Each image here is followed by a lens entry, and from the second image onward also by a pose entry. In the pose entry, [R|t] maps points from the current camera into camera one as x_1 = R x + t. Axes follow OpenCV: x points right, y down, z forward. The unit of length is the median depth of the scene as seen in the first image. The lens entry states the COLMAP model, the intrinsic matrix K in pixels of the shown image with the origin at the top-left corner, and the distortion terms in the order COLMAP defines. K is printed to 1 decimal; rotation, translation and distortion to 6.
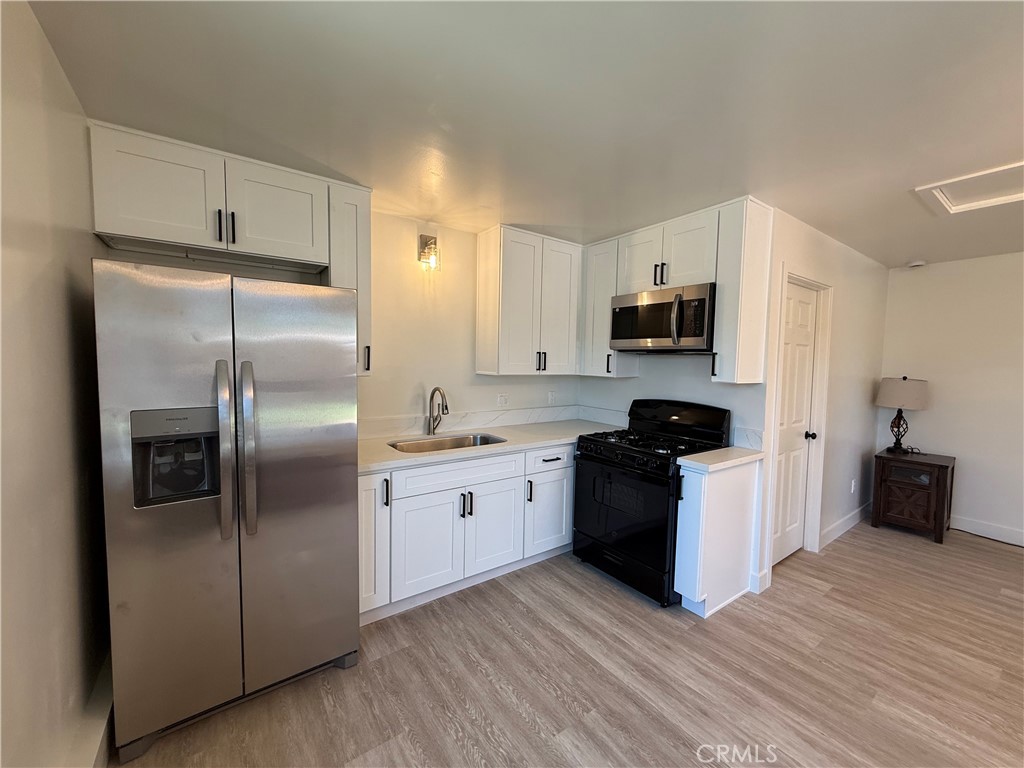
lens RADIAL K [[406.3, 0, 511.4], [0, 406.3, 387.5], [0, 0, 1]] dist [-0.001464, 0.000044]
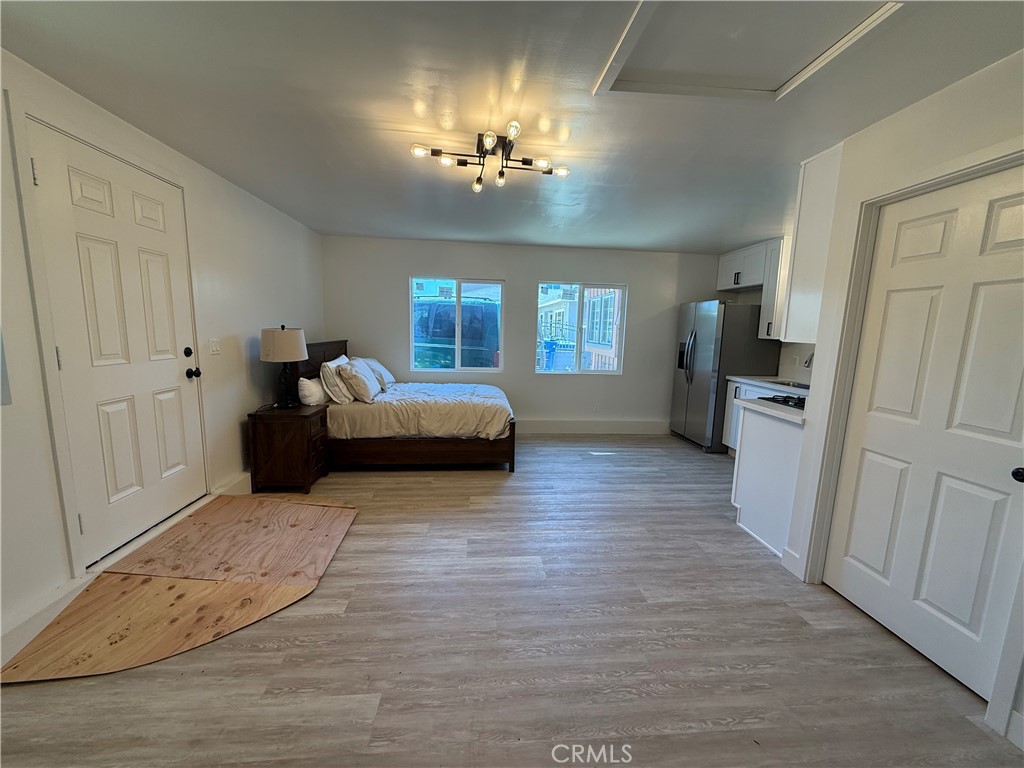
lens RADIAL K [[406.3, 0, 511.4], [0, 406.3, 387.5], [0, 0, 1]] dist [-0.001464, 0.000044]
pose [[-0.509393, 0.090013, -0.855813, 2.082755], [-0.096036, 0.982355, 0.160484, 0.006875], [0.855159, 0.163938, -0.491760, 1.040647]]
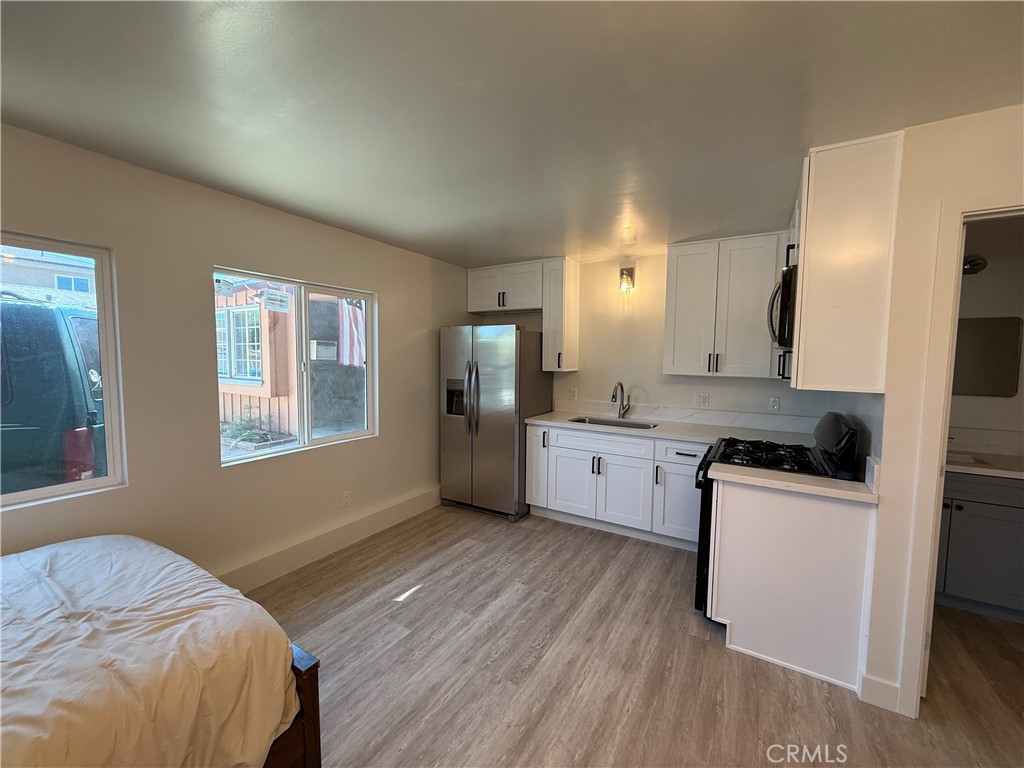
lens RADIAL K [[406.3, 0, 511.4], [0, 406.3, 387.5], [0, 0, 1]] dist [-0.001464, 0.000044]
pose [[0.392194, 0.053715, -0.918313, 1.187368], [-0.065211, 0.997406, 0.030491, -0.000225], [0.917568, 0.047926, 0.394679, 0.197207]]
